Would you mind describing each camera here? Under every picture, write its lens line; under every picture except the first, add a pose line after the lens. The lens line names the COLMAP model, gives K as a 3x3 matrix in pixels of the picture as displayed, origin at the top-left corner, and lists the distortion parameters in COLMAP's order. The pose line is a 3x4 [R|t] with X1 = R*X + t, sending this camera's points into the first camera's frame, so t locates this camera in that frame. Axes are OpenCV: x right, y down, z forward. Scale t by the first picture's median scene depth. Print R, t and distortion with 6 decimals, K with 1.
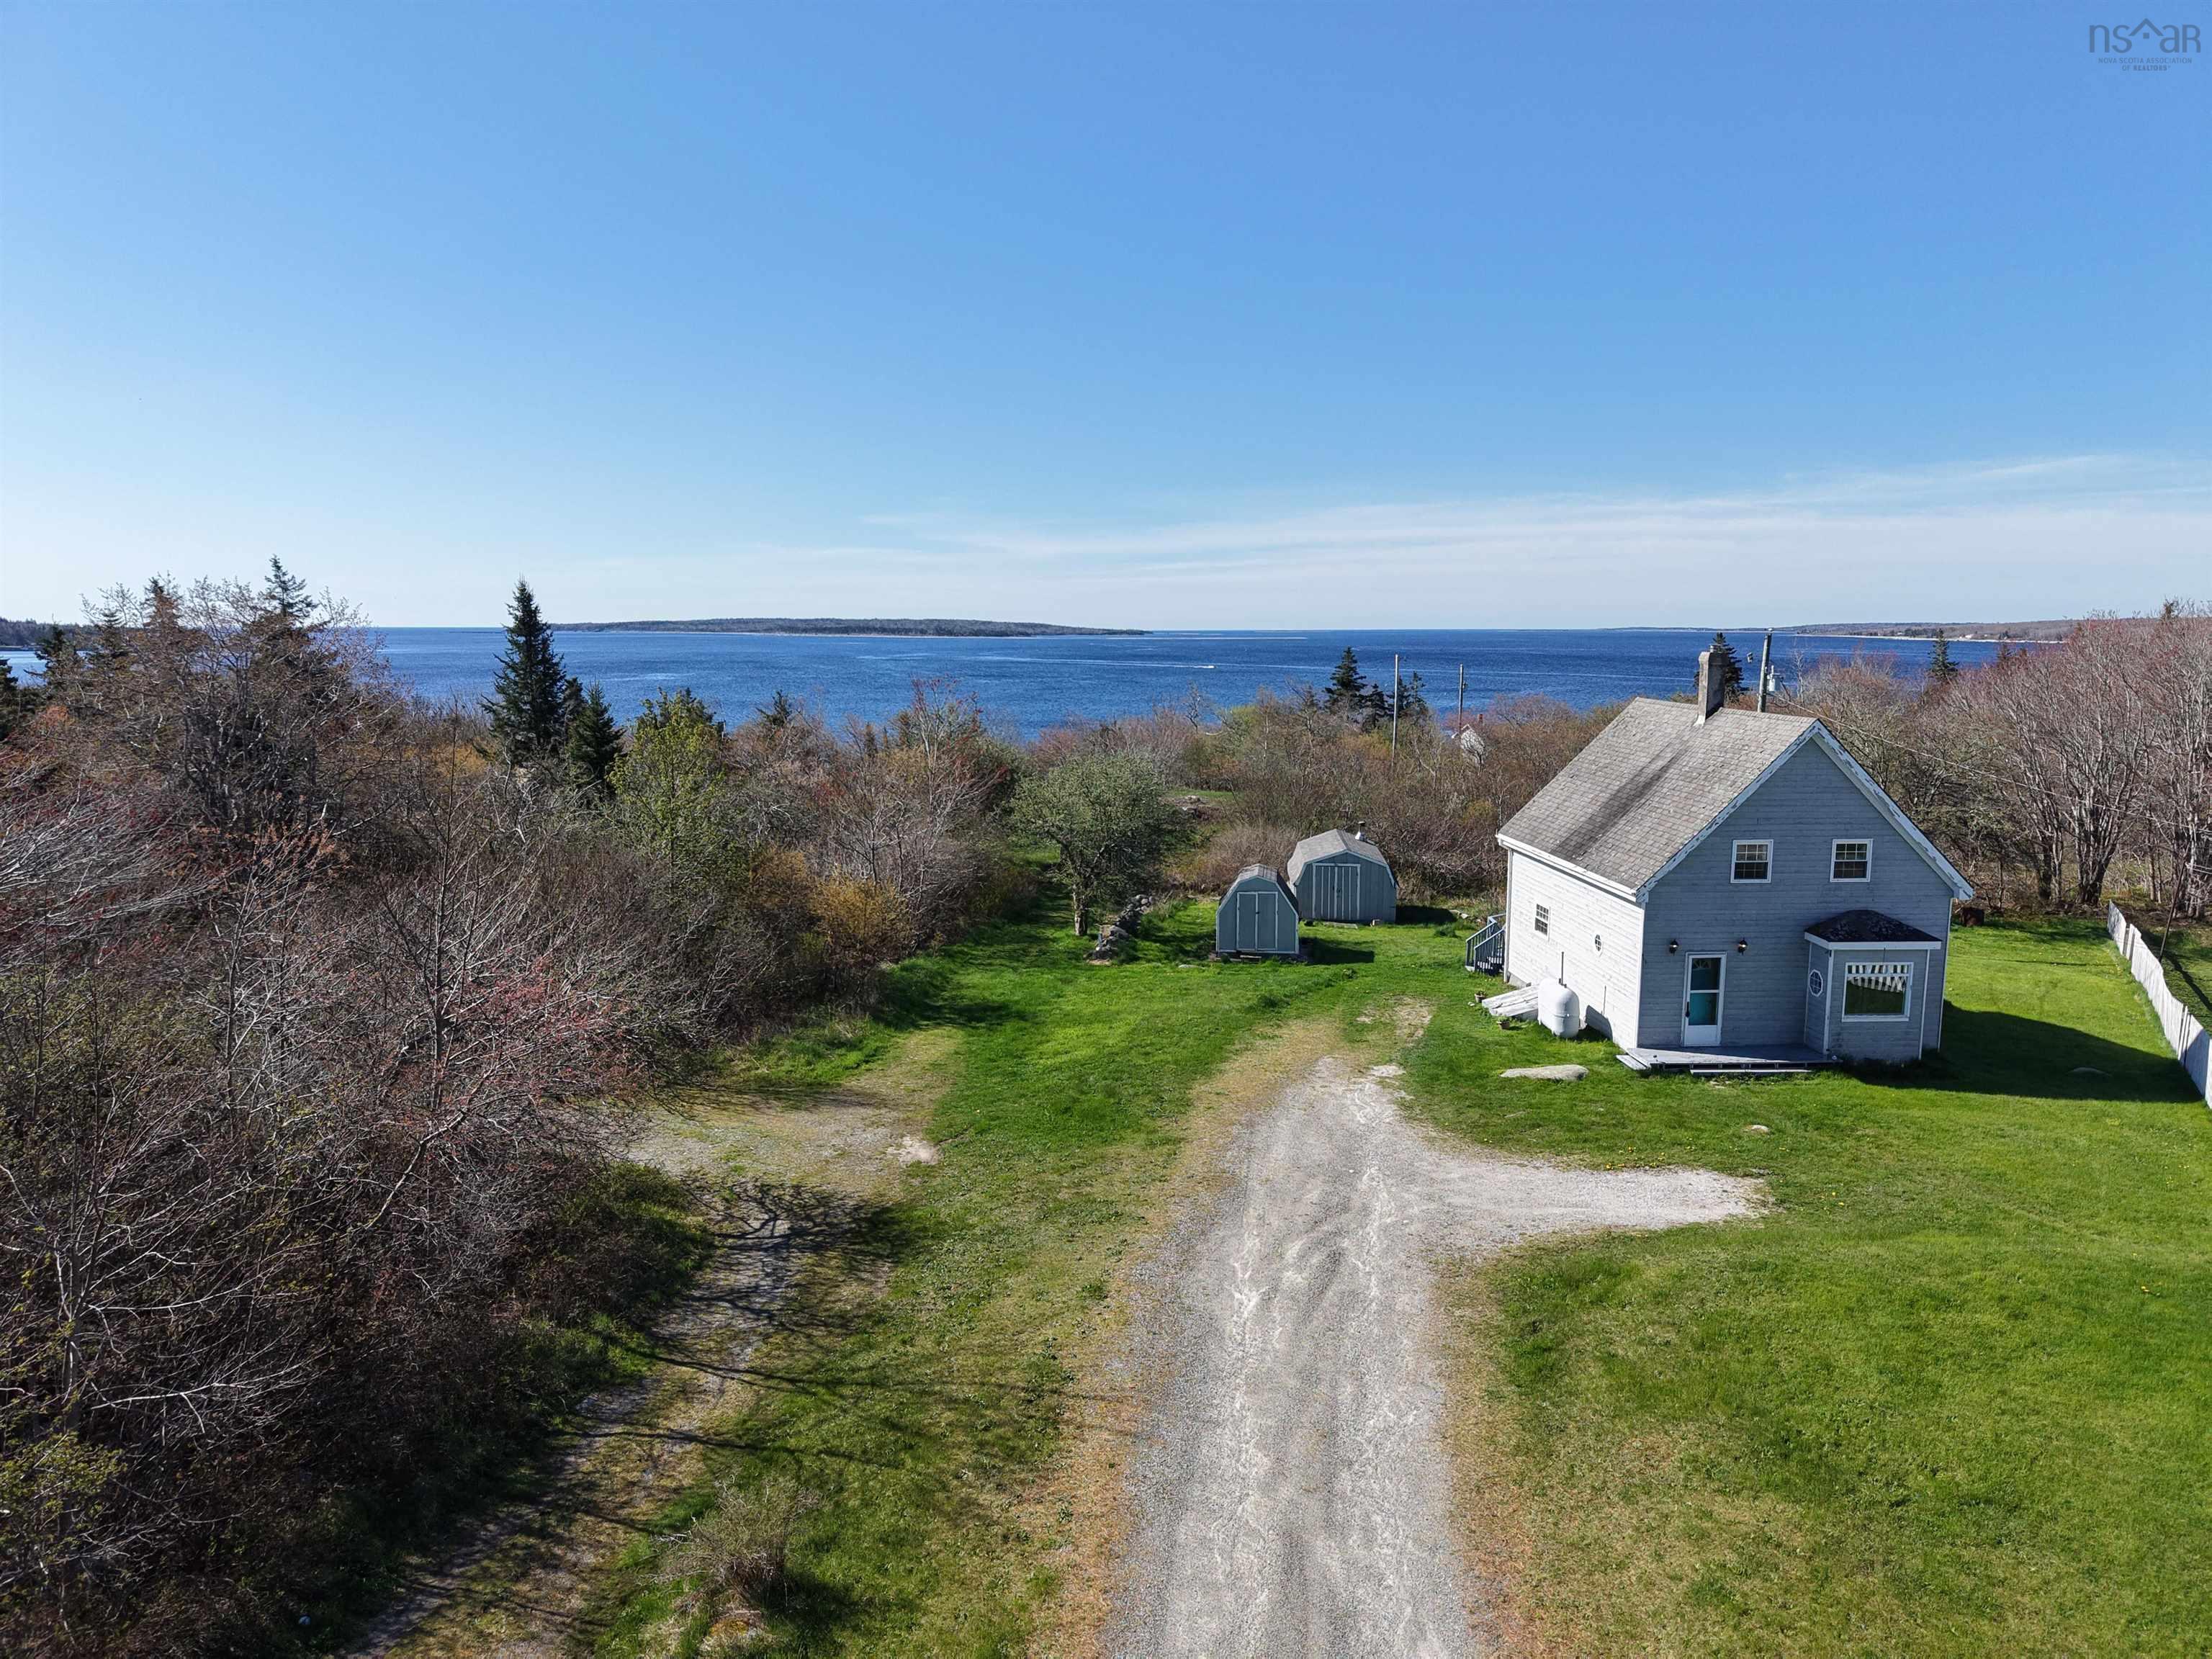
lens RADIAL K [[1488.3, 0, 1104.2], [0, 1488.3, 842.9], [0, 0, 1]] dist [0.026336, -0.023326]
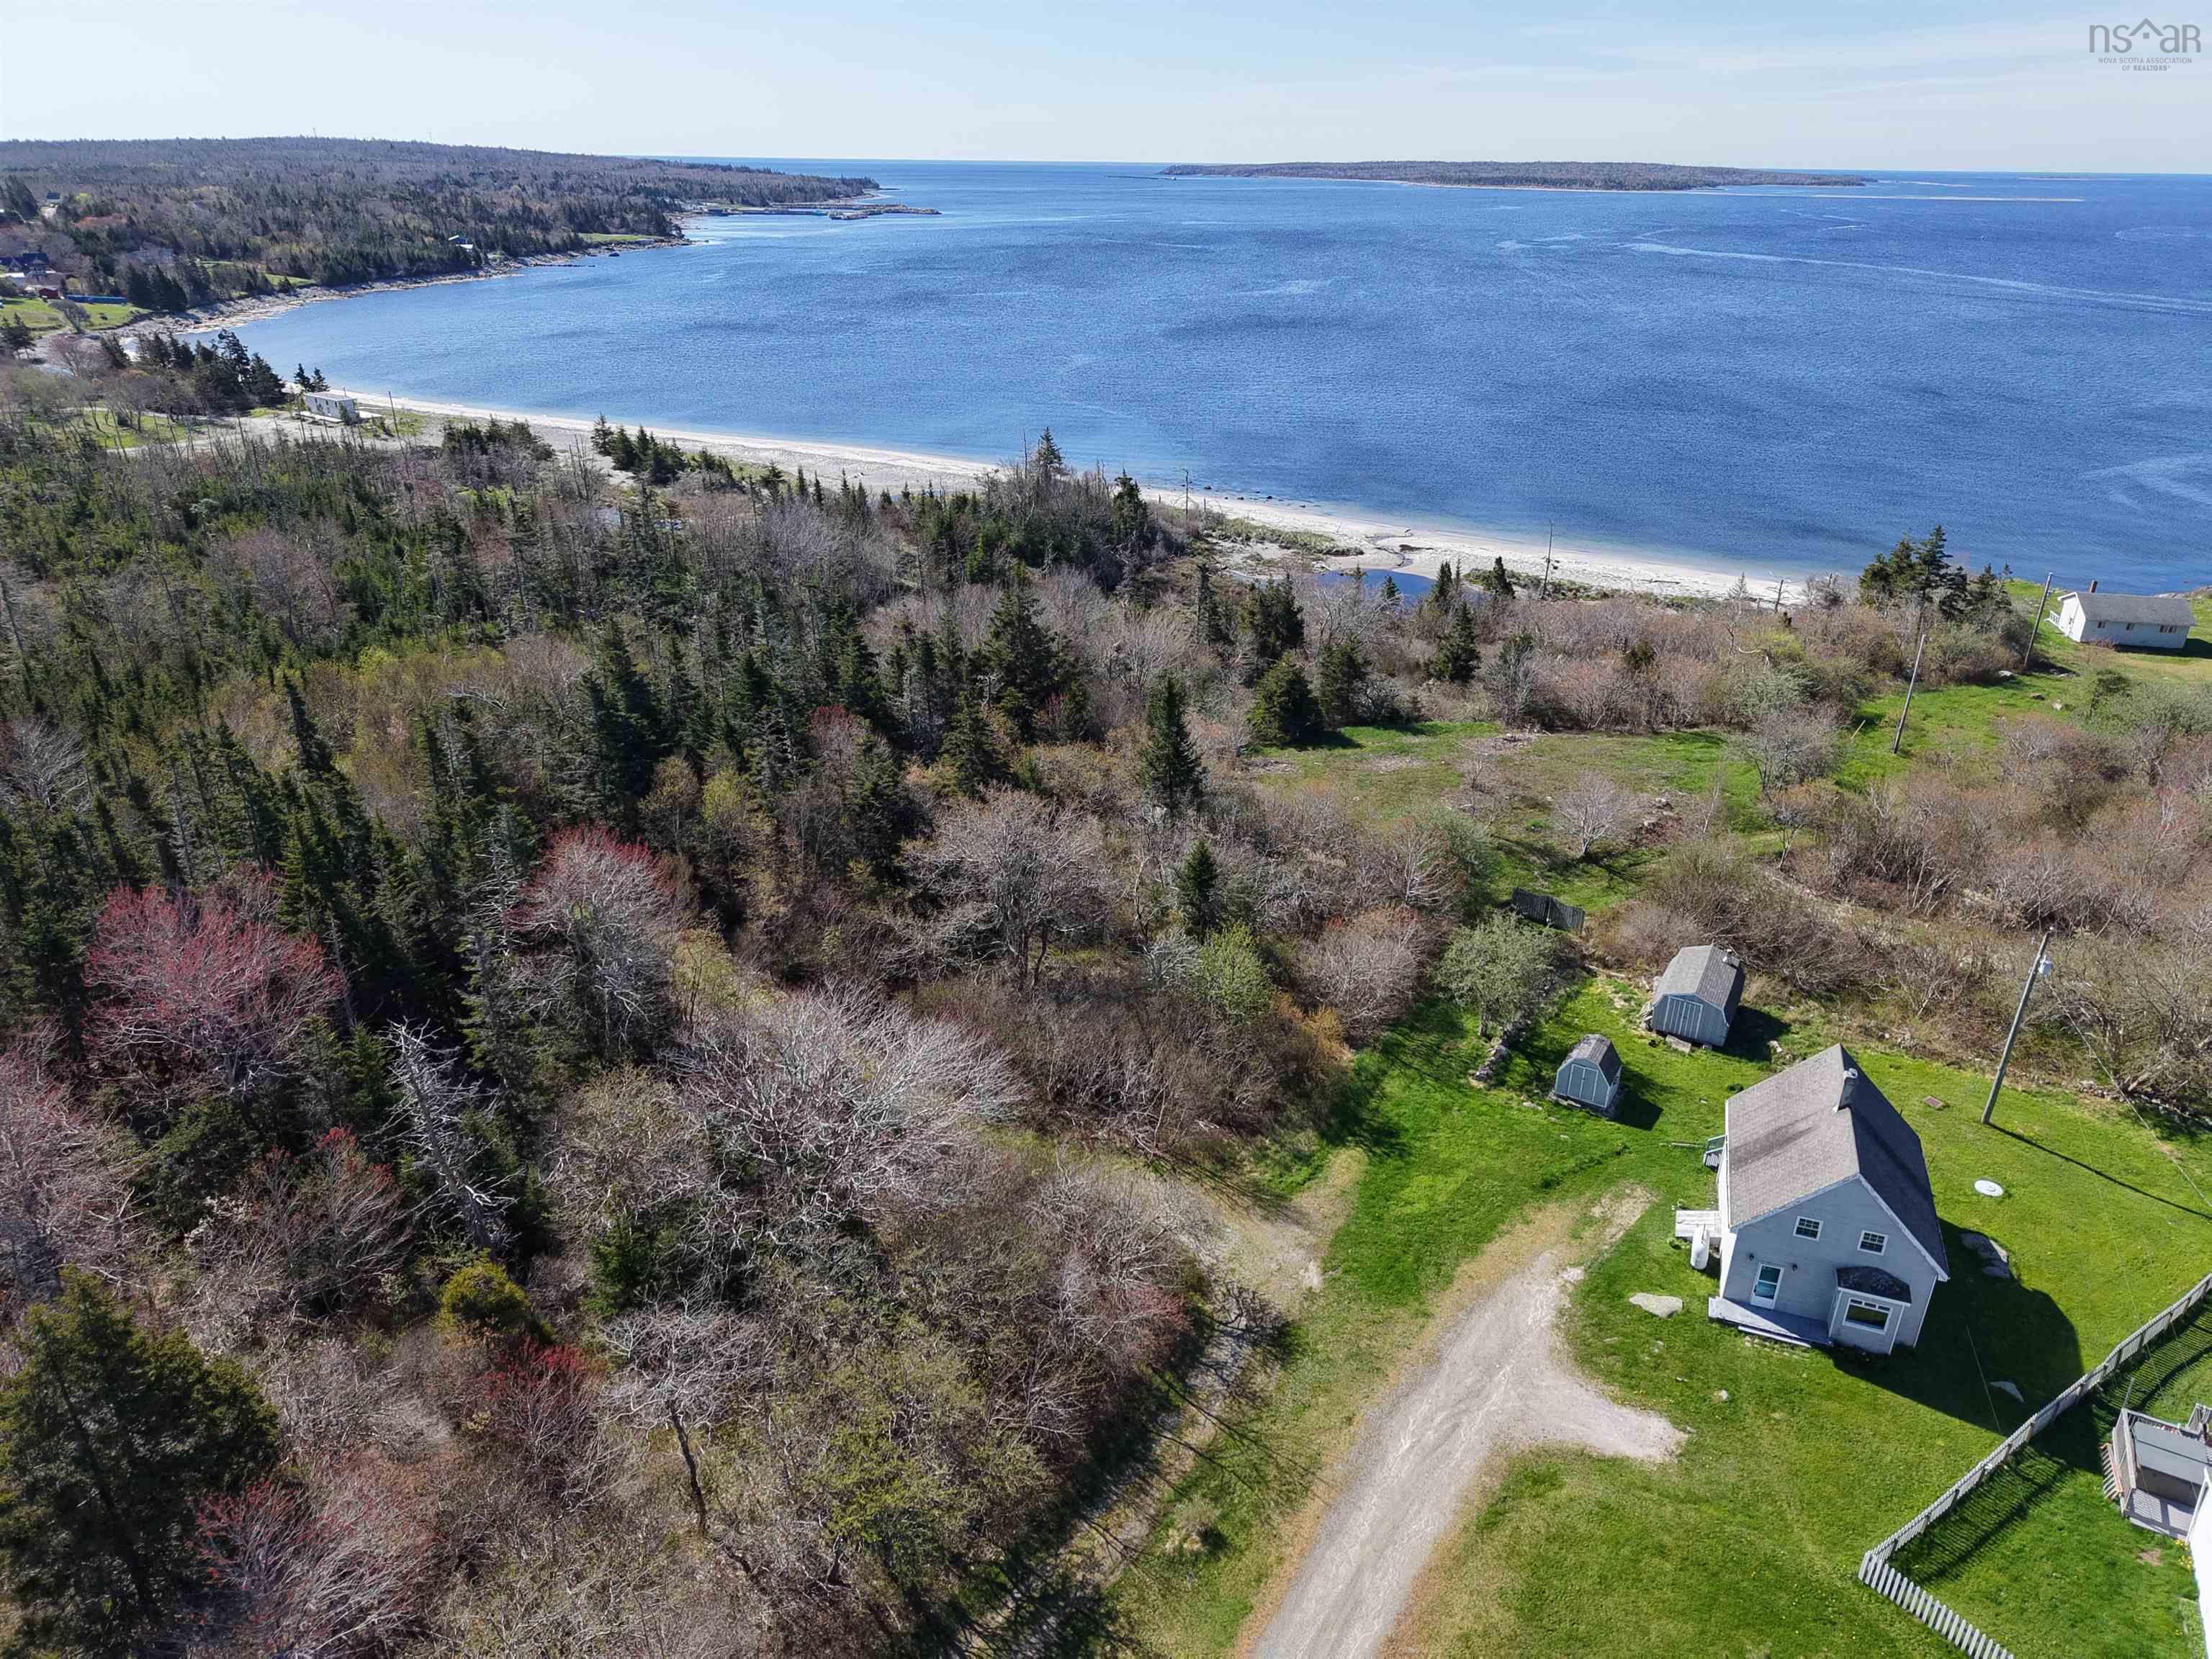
lens RADIAL K [[1488.3, 0, 1098.9], [0, 1488.3, 836.0], [0, 0, 1]] dist [0.026336, -0.023326]
pose [[0.915742, 0.174521, -0.361881, 0.226841], [-0.067616, 0.954826, 0.289372, -0.875389], [0.396035, -0.240521, 0.886175, -0.768561]]
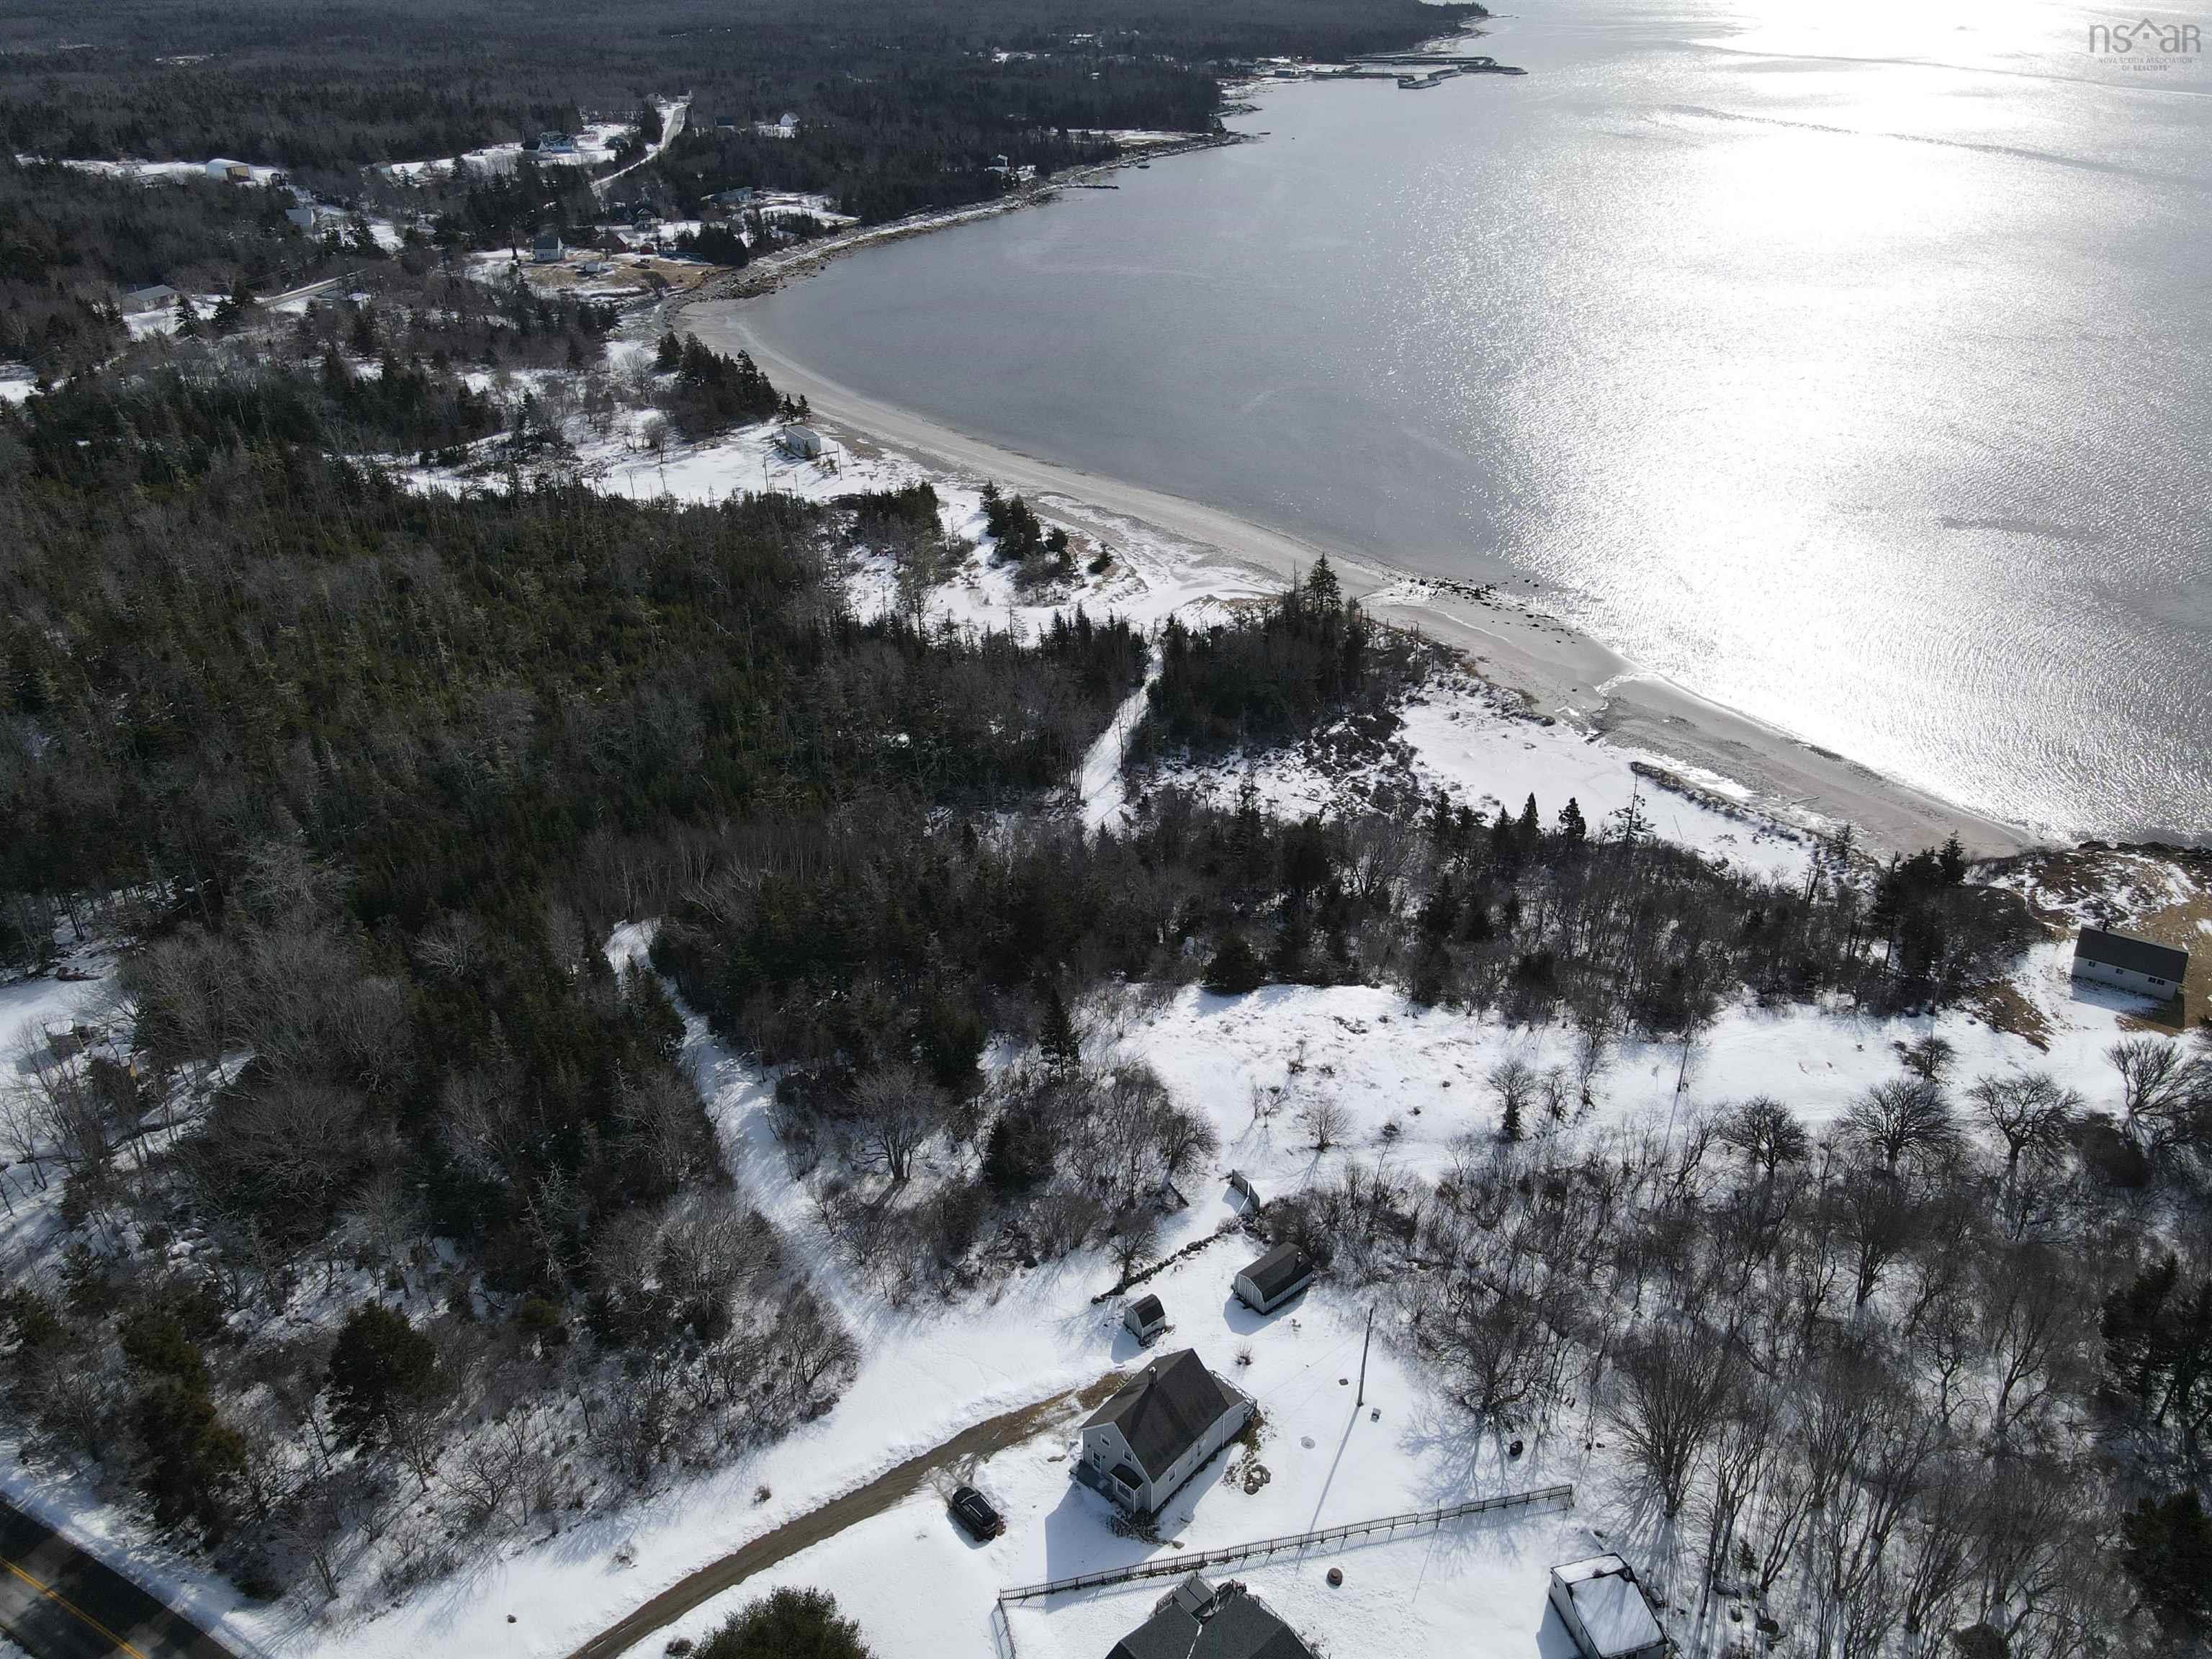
lens RADIAL K [[1621.7, 0, 1109.3], [0, 1621.7, 818.9], [0, 0, 1]] dist [0.014538, 0.003112]
pose [[0.716185, 0.329113, -0.615438, 2.282716], [-0.091233, 0.918411, 0.384963, -2.762130], [0.691922, -0.219557, 0.687778, -1.268800]]
